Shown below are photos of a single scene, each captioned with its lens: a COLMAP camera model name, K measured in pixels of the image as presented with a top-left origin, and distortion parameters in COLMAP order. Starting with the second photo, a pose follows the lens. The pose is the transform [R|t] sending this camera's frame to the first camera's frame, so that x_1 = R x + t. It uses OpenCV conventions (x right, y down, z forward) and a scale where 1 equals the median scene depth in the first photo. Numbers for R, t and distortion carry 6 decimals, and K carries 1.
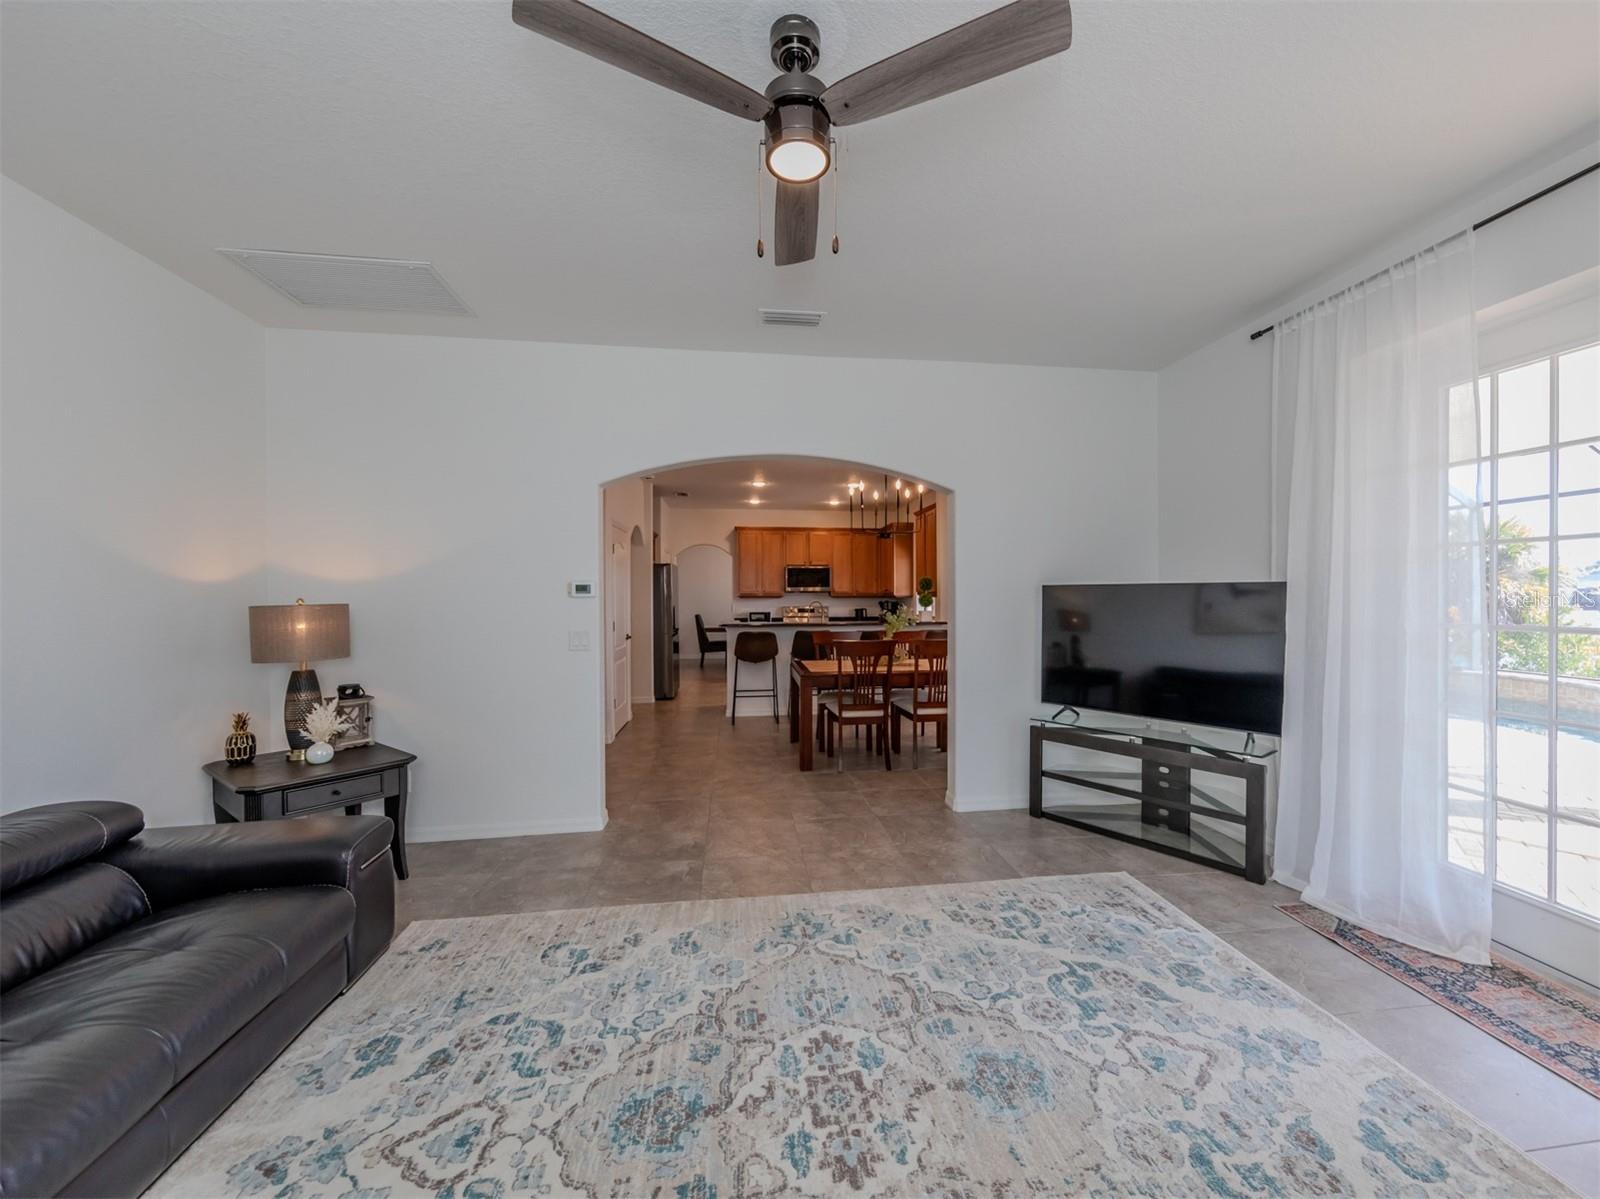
lens RADIAL K [[641.4, 0, 822.3], [0, 641.4, 596.1], [0, 0, 1]] dist [0.001896, 0.000225]
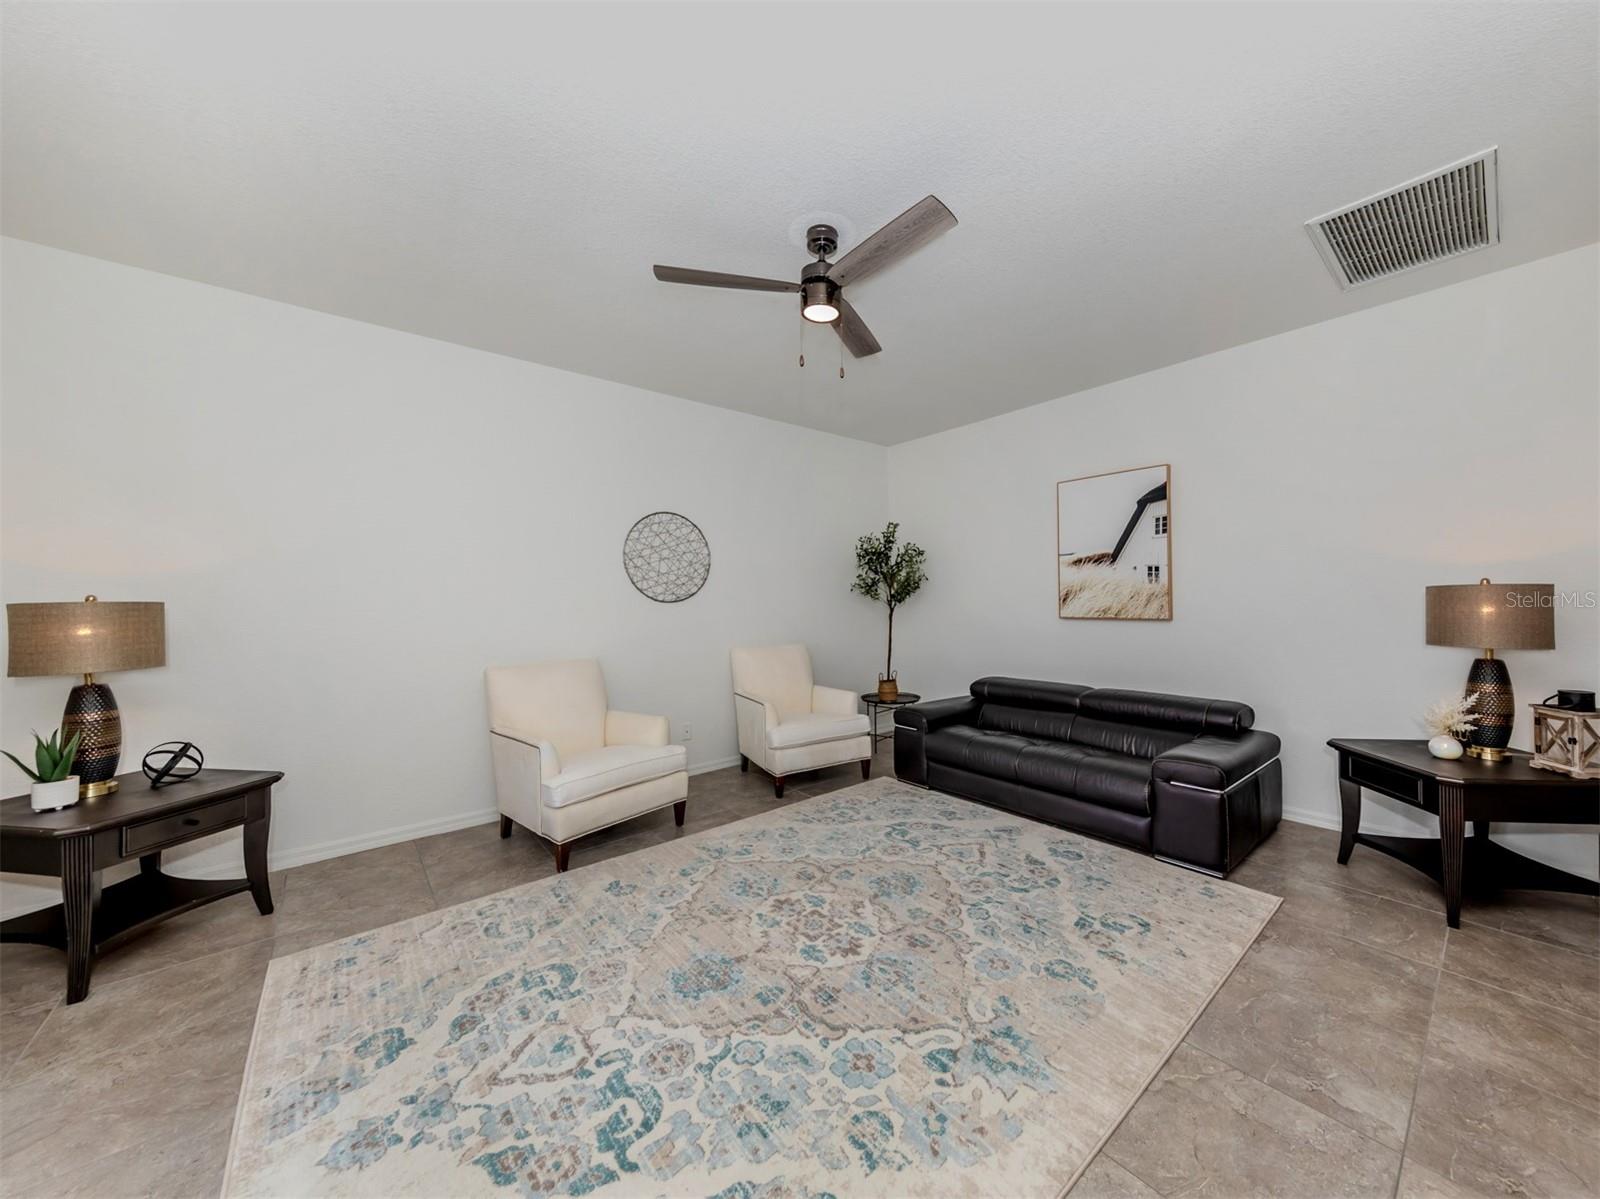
lens RADIAL K [[578.9, 0, 838.6], [0, 578.9, 591.0], [0, 0, 1]] dist [0.002840, -0.000467]
pose [[-0.840745, 0.006535, -0.541391, 0.588532], [0.014816, 0.999830, -0.010940, 0.025790], [0.541228, -0.017219, -0.840700, 1.838471]]
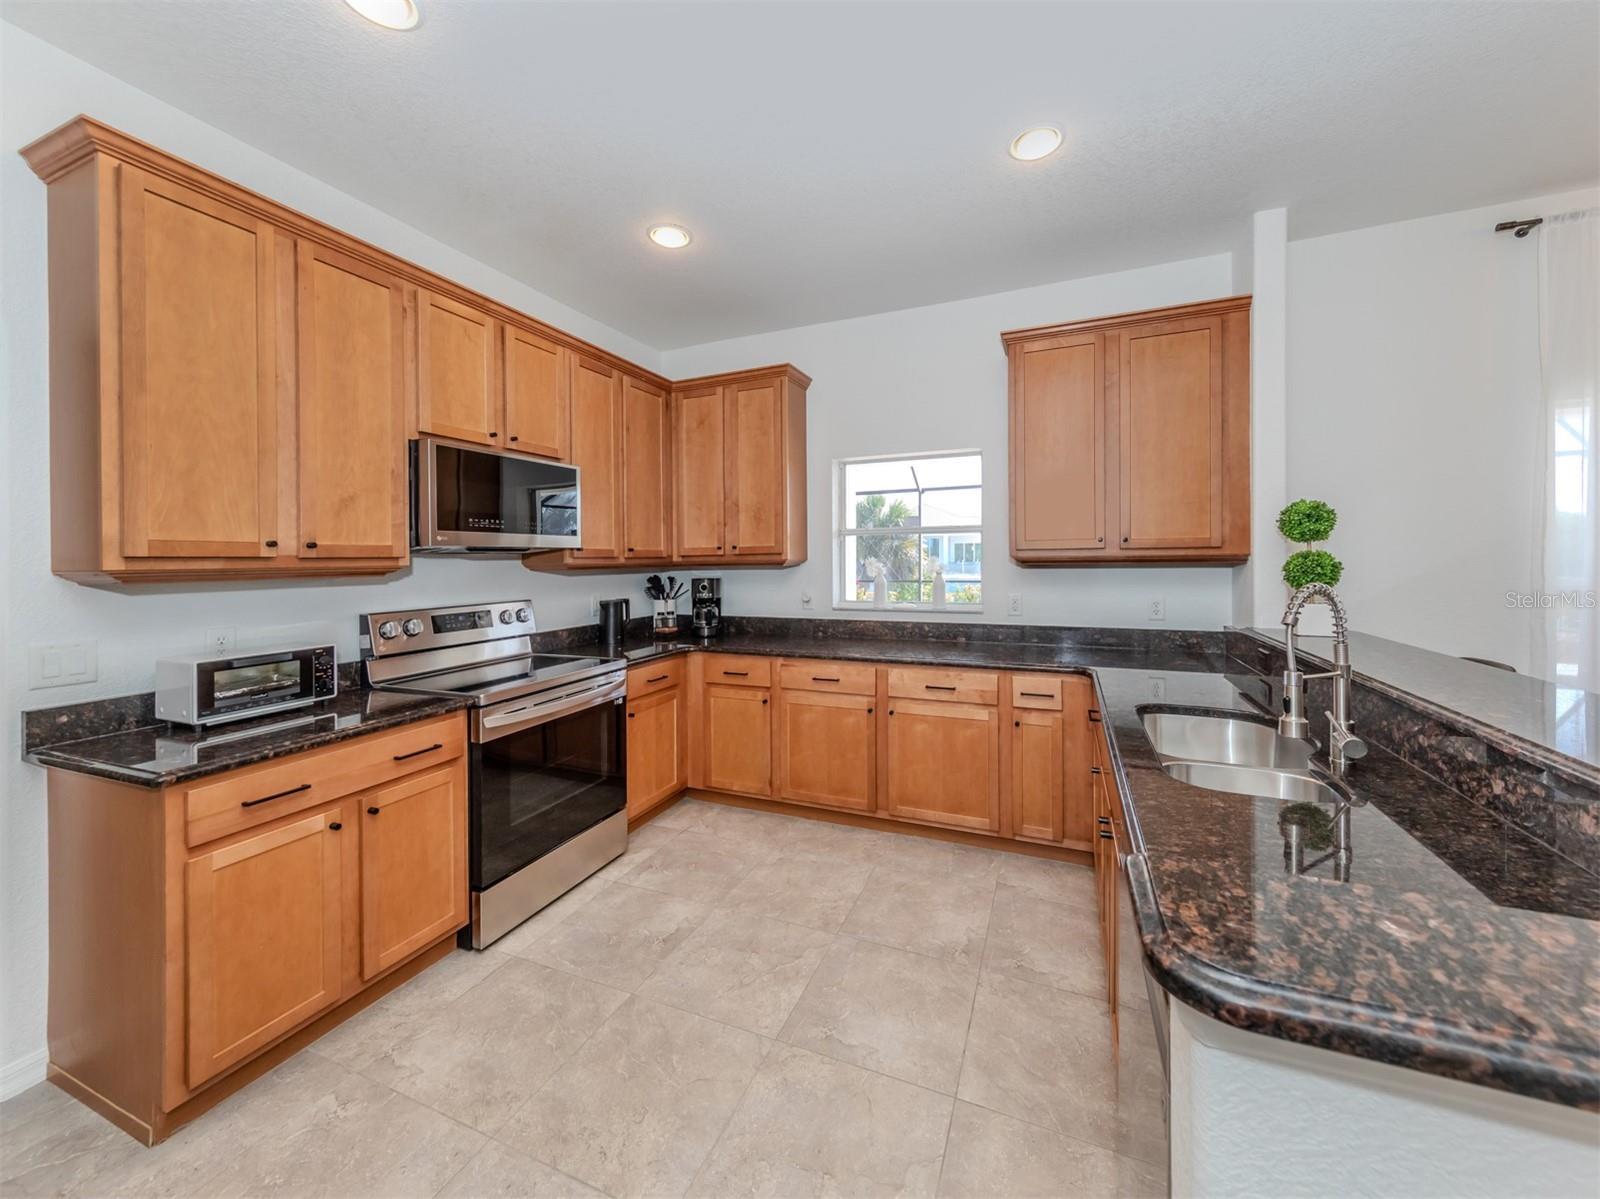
lens RADIAL K [[613.8, 0, 823.1], [0, 613.8, 560.1], [0, 0, 1]] dist [0.001293, 0.000092]
pose [[0.504527, -0.003753, 0.863388, -0.882297], [0.009093, 0.999958, -0.000967, -0.005987], [-0.863348, 0.008339, 0.504540, 3.965864]]
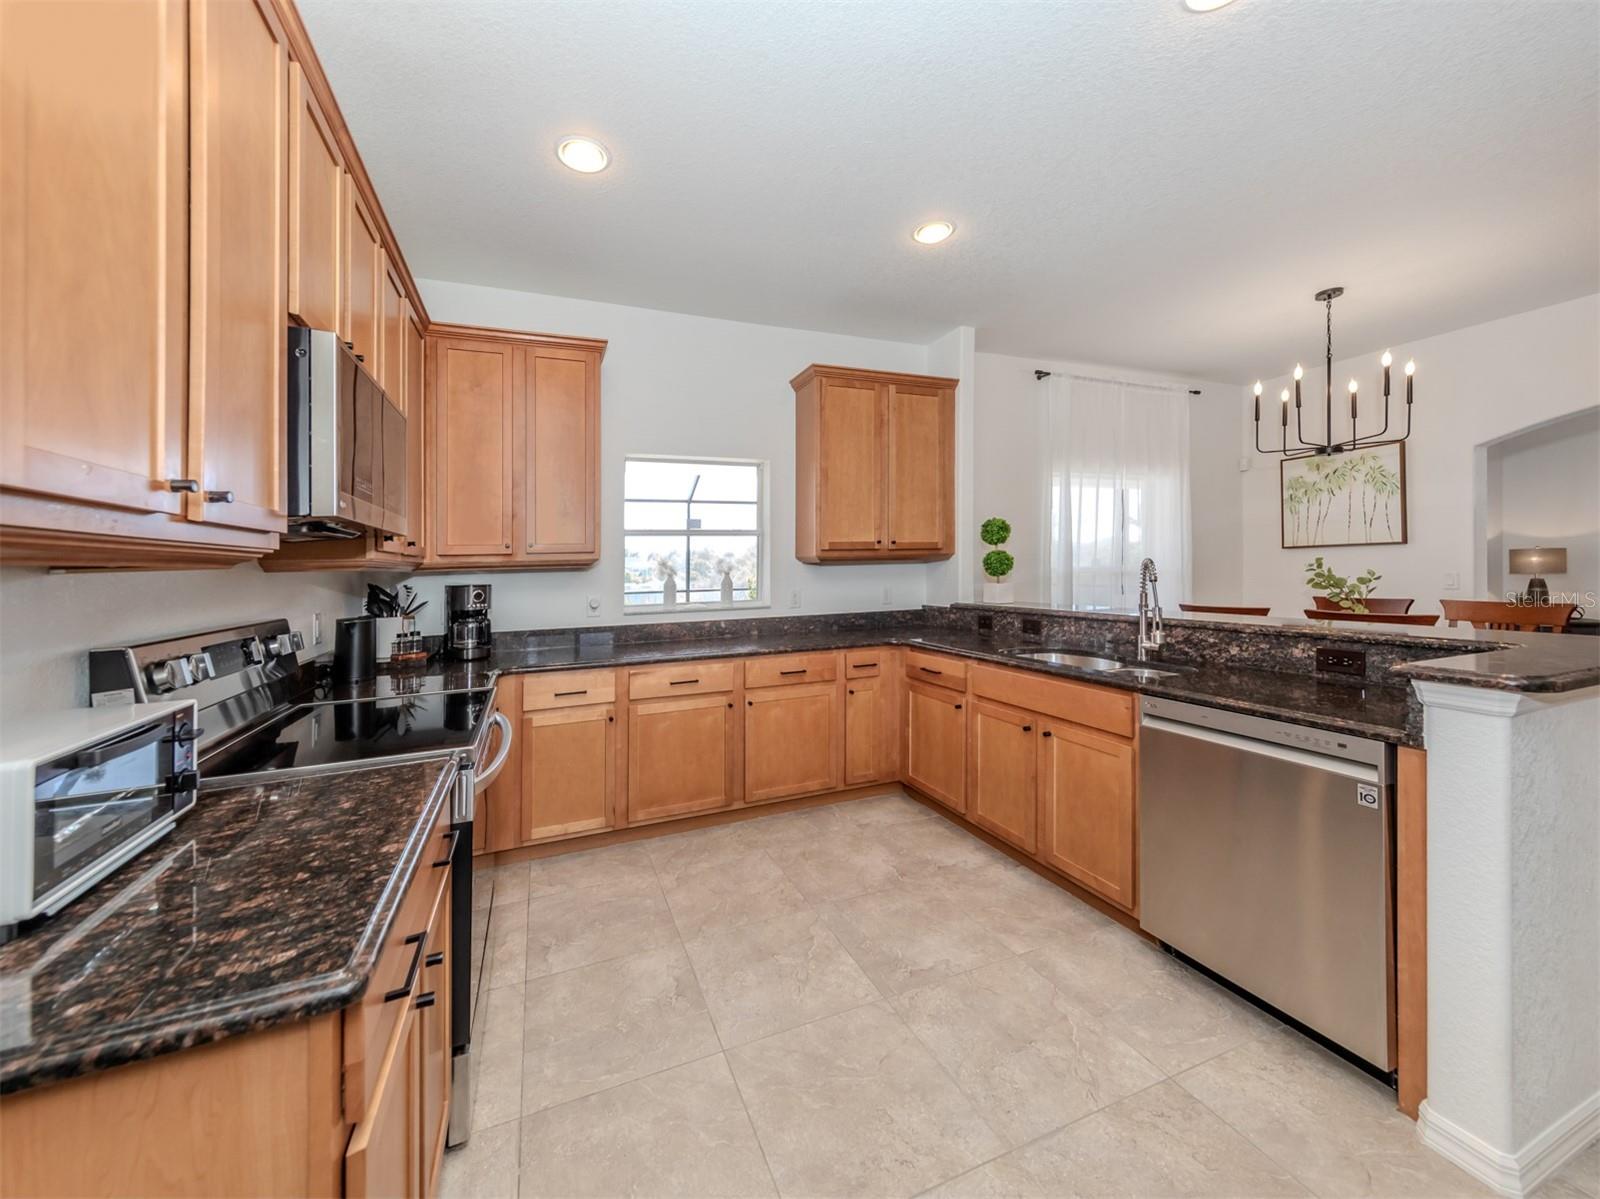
lens RADIAL K [[595.0, 0, 794.9], [0, 595.0, 570.6], [0, 0, 1]] dist [0.000666, 0.000048]
pose [[-0.236118, 0.004123, 0.971716, -1.001409], [0.024869, 0.999689, 0.001801, 0.026408], [-0.971406, 0.024590, -0.236147, 4.776978]]
